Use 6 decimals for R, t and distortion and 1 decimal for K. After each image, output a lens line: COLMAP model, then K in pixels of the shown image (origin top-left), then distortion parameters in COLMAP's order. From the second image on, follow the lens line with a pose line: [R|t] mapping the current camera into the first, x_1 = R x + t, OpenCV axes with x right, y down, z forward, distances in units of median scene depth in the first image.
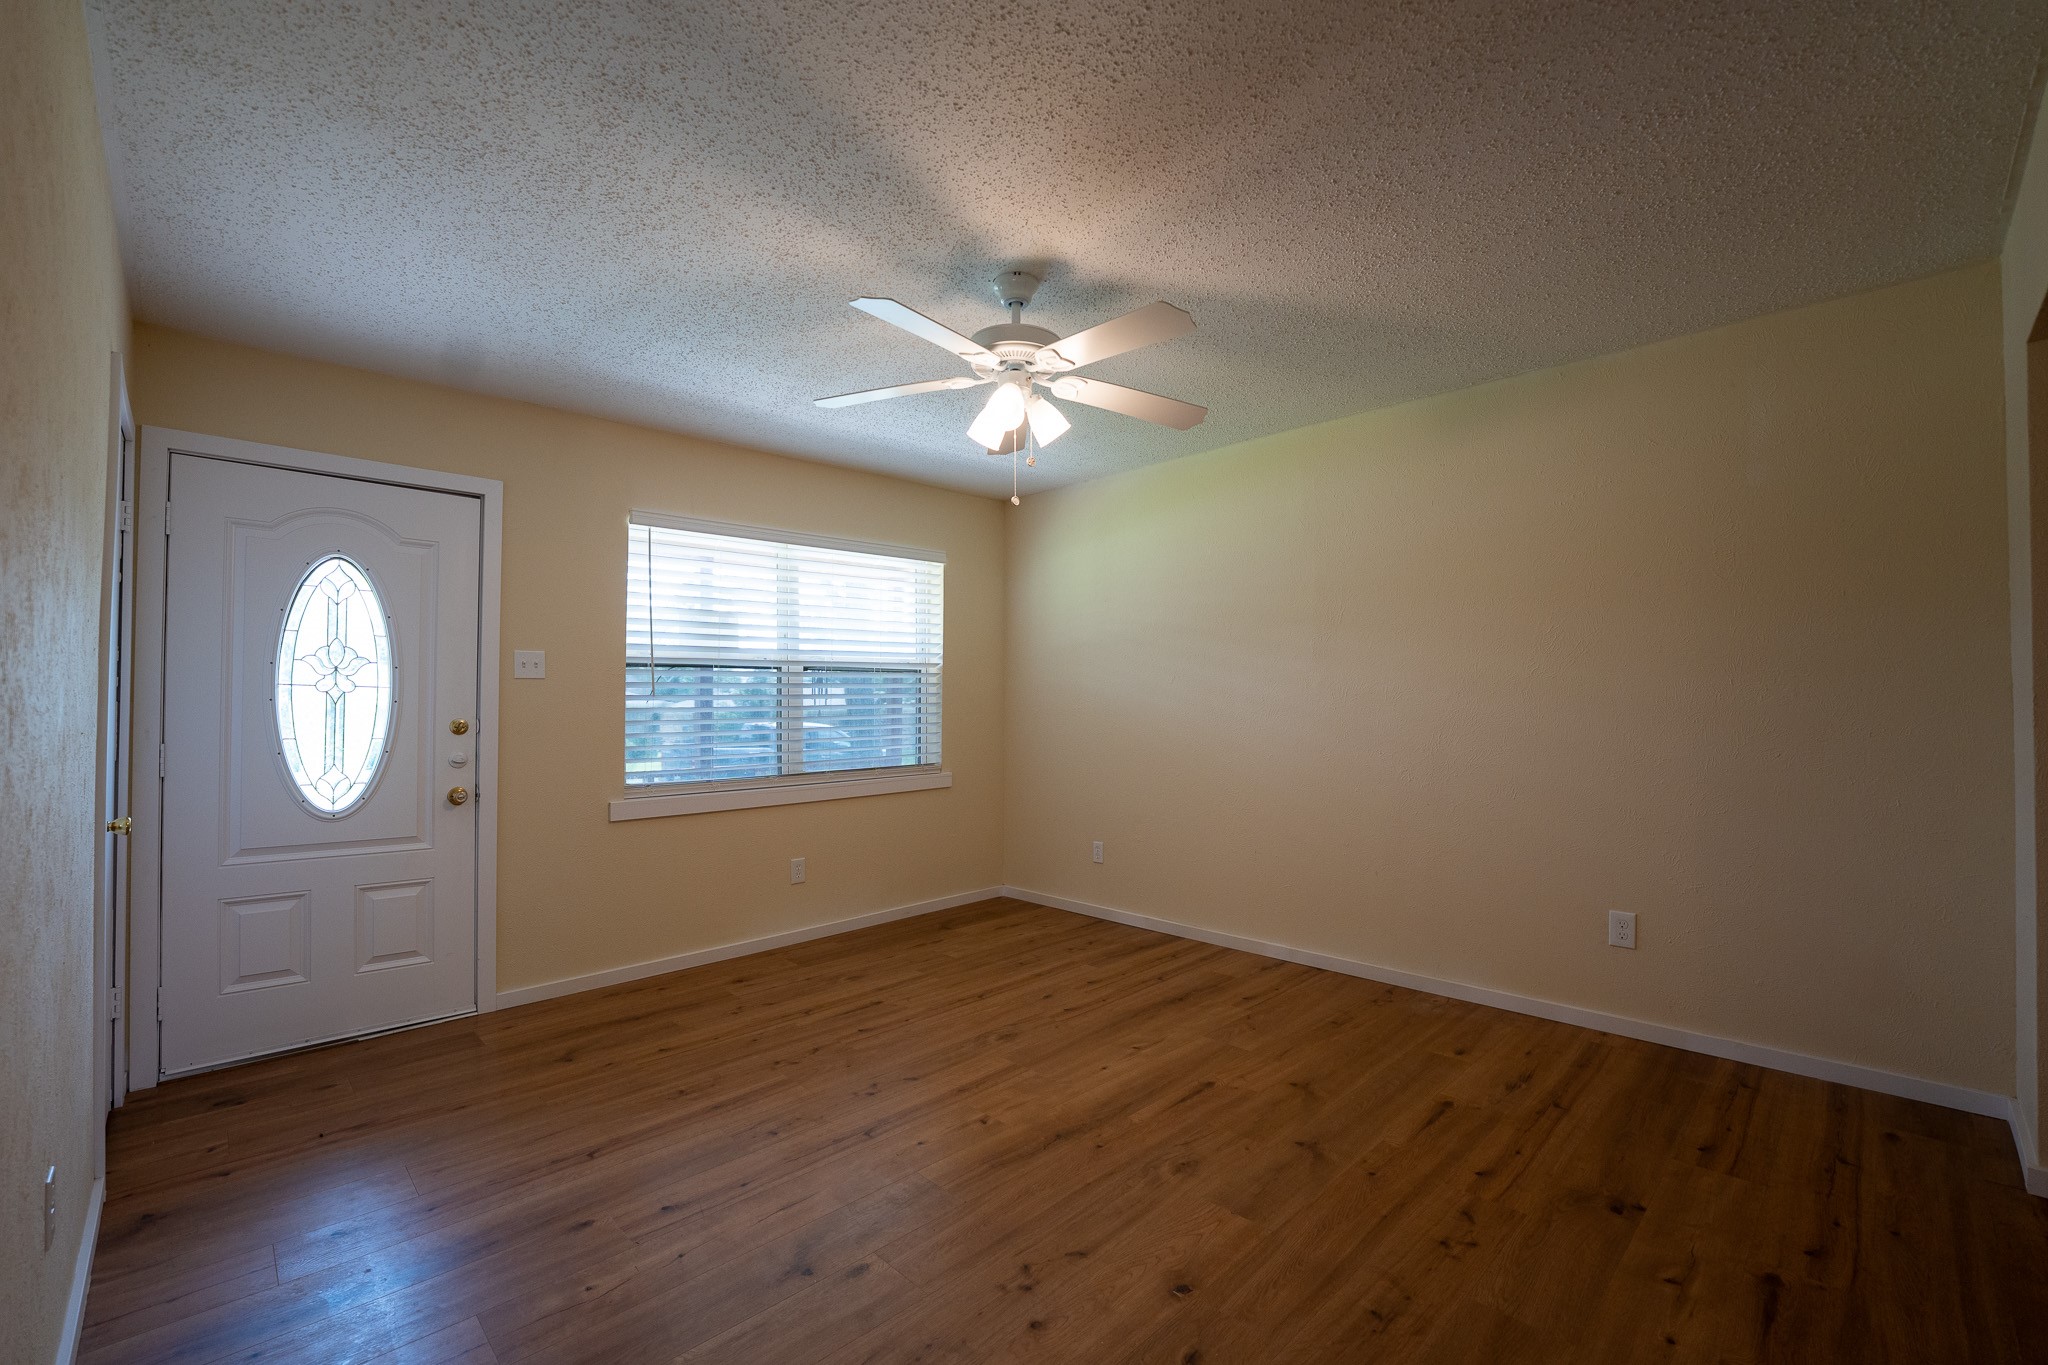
lens RADIAL K [[841.6, 0, 1024.0], [0, 841.6, 682.5], [0, 0, 1]] dist [-0.015714, 0.000026]
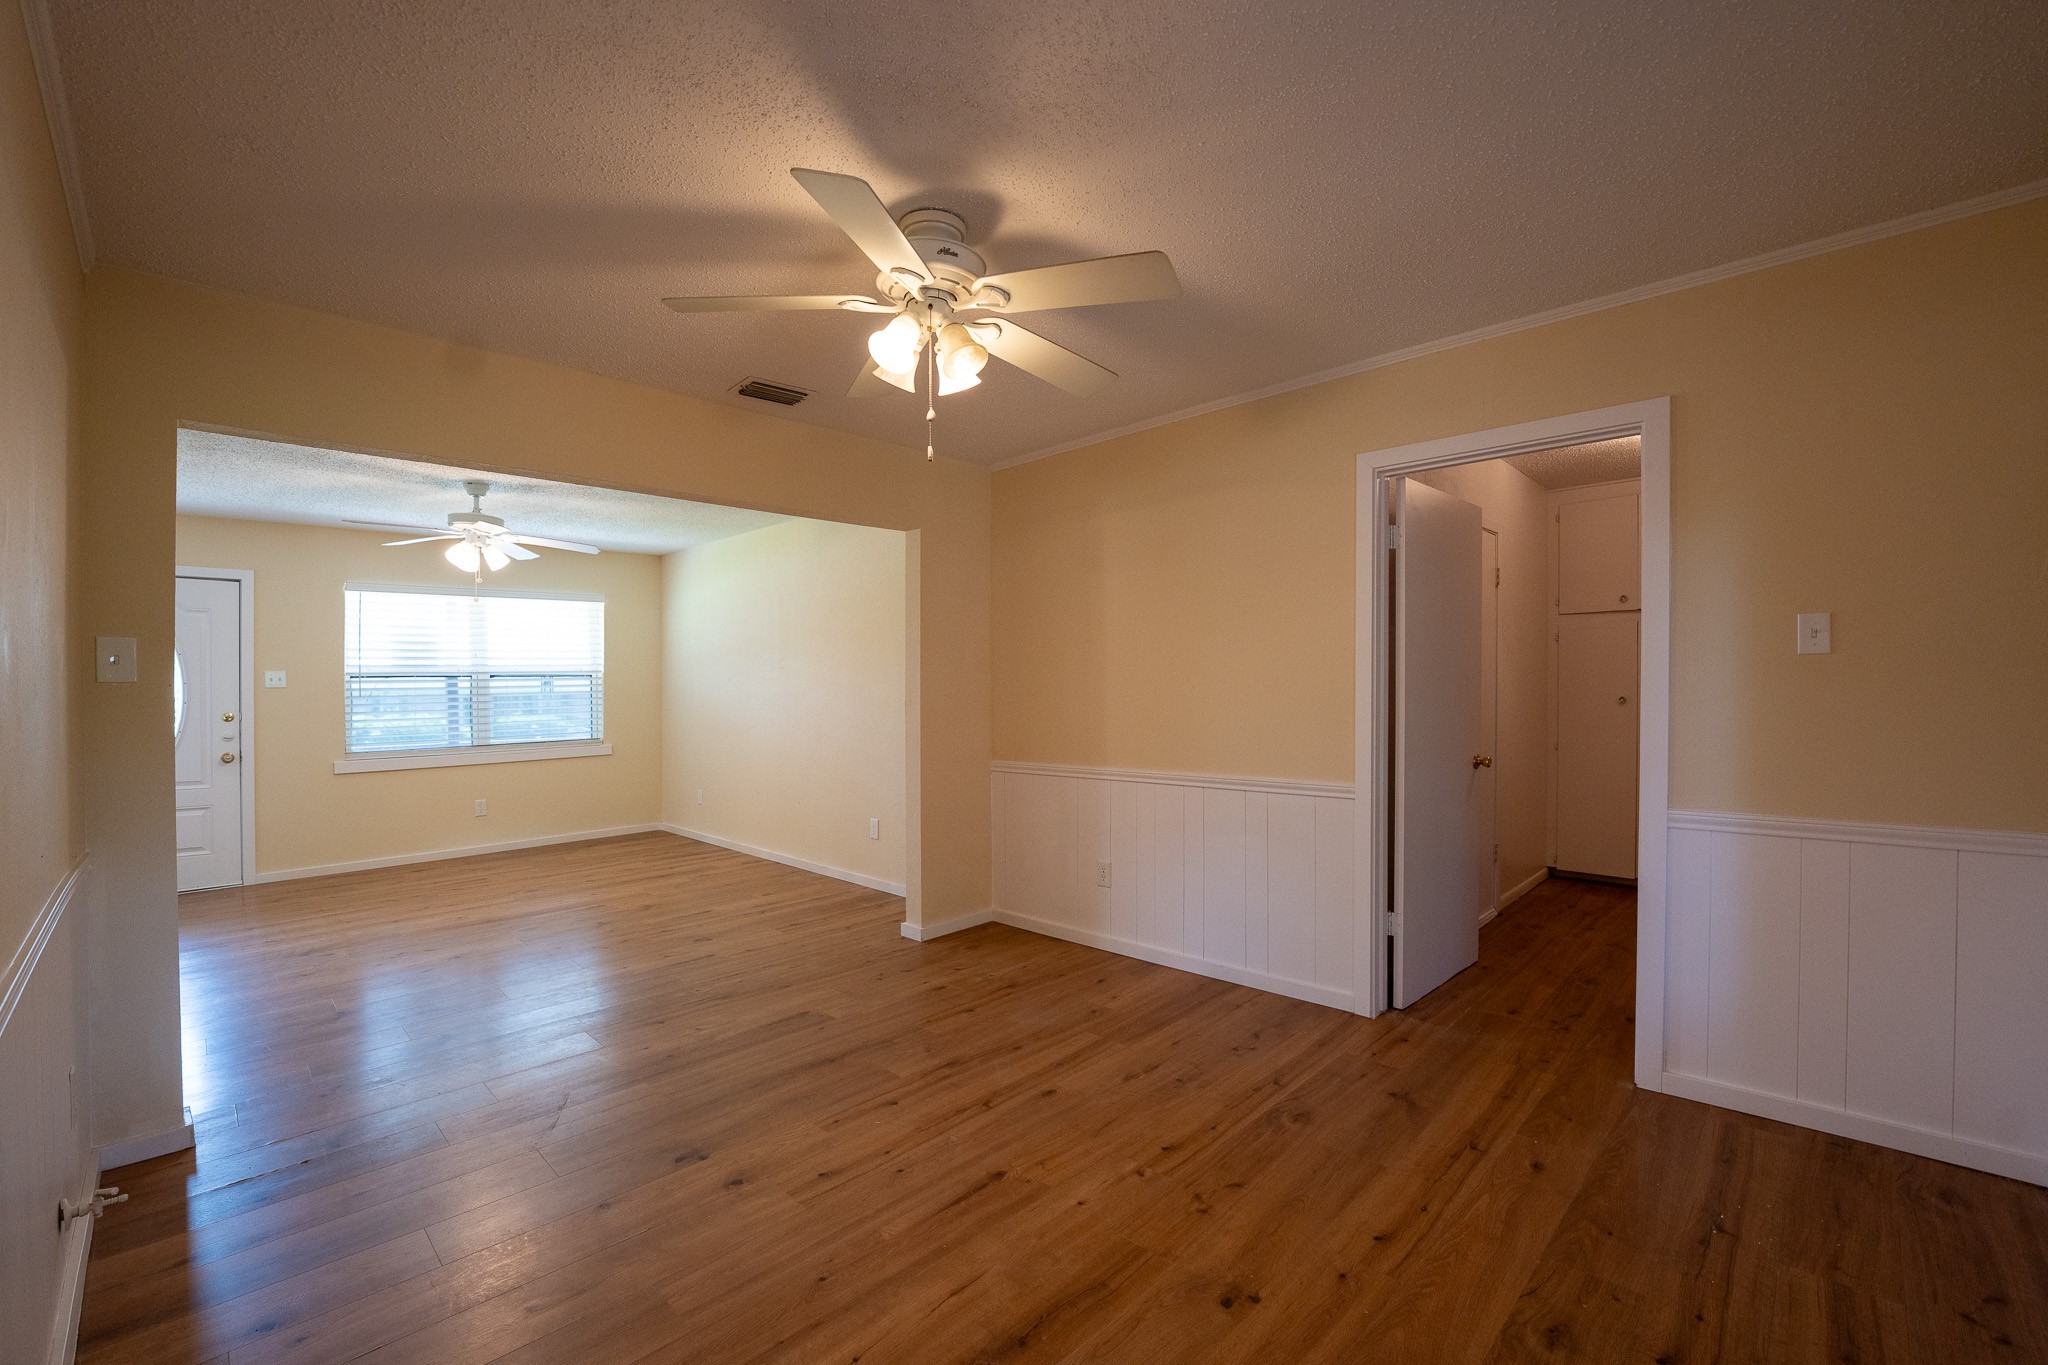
lens RADIAL K [[856.5, 0, 1024.0], [0, 856.5, 682.5], [0, 0, 1]] dist [-0.001160, -0.000139]
pose [[0.999902, -0.007574, -0.011797, 0.853284], [0.007837, 0.999719, 0.022373, -0.038865], [0.011624, -0.022464, 0.999680, -0.637892]]
